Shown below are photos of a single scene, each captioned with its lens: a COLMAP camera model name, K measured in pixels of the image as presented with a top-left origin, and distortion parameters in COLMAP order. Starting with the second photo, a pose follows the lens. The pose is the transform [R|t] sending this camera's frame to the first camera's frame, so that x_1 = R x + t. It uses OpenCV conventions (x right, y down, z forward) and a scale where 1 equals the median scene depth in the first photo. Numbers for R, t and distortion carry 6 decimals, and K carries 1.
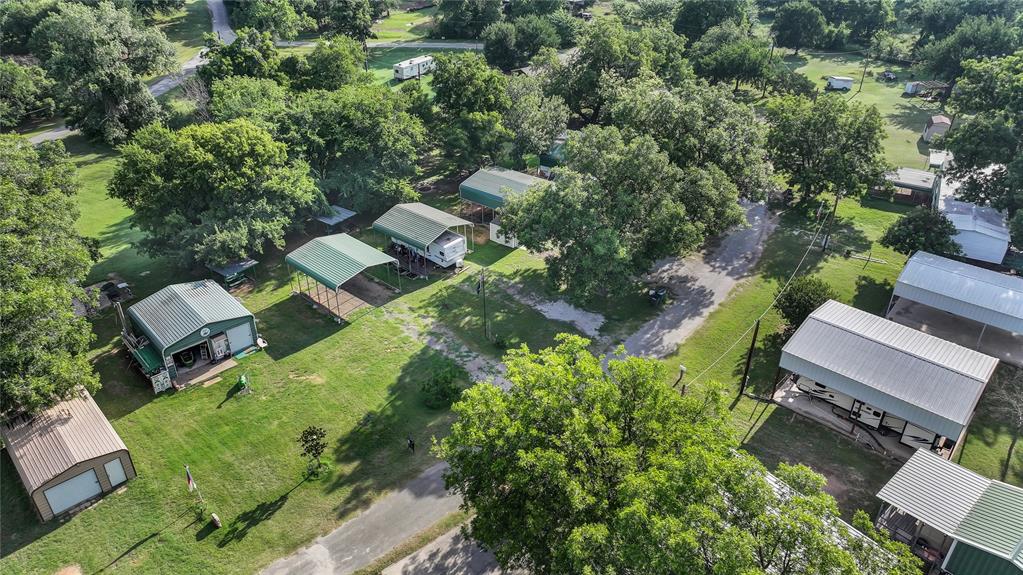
lens RADIAL K [[720.6, 0, 517.5], [0, 720.6, 286.0], [0, 0, 1]] dist [-0.000063, 0.015288]
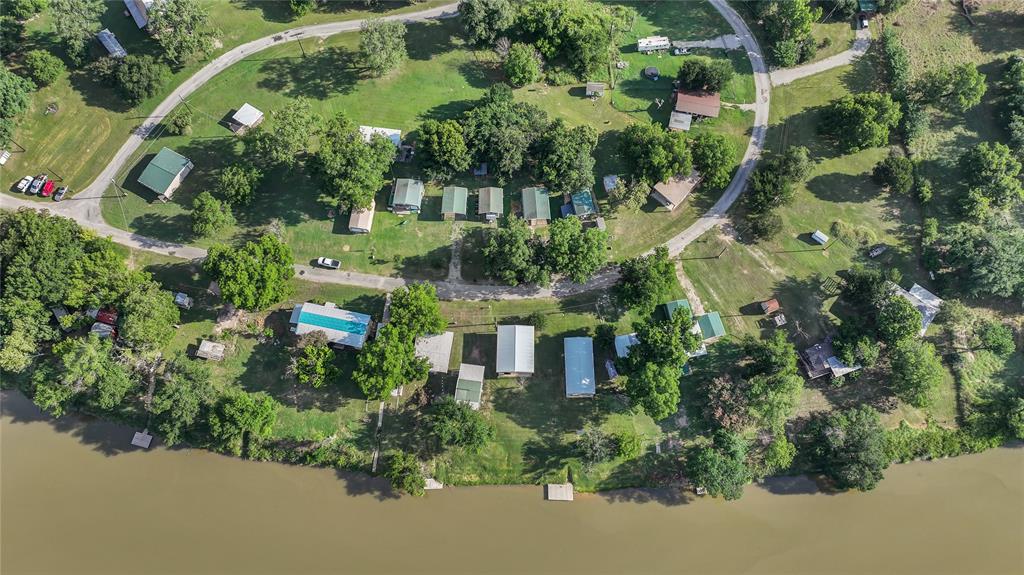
lens RADIAL K [[721.3, 0, 514.8], [0, 721.3, 288.4], [0, 0, 1]] dist [-0.000063, 0.015288]
pose [[0.648435, 0.714980, -0.261412, 0.982988], [-0.388027, 0.605850, 0.694537, -2.029077], [0.654956, -0.348927, 0.670285, -1.002863]]
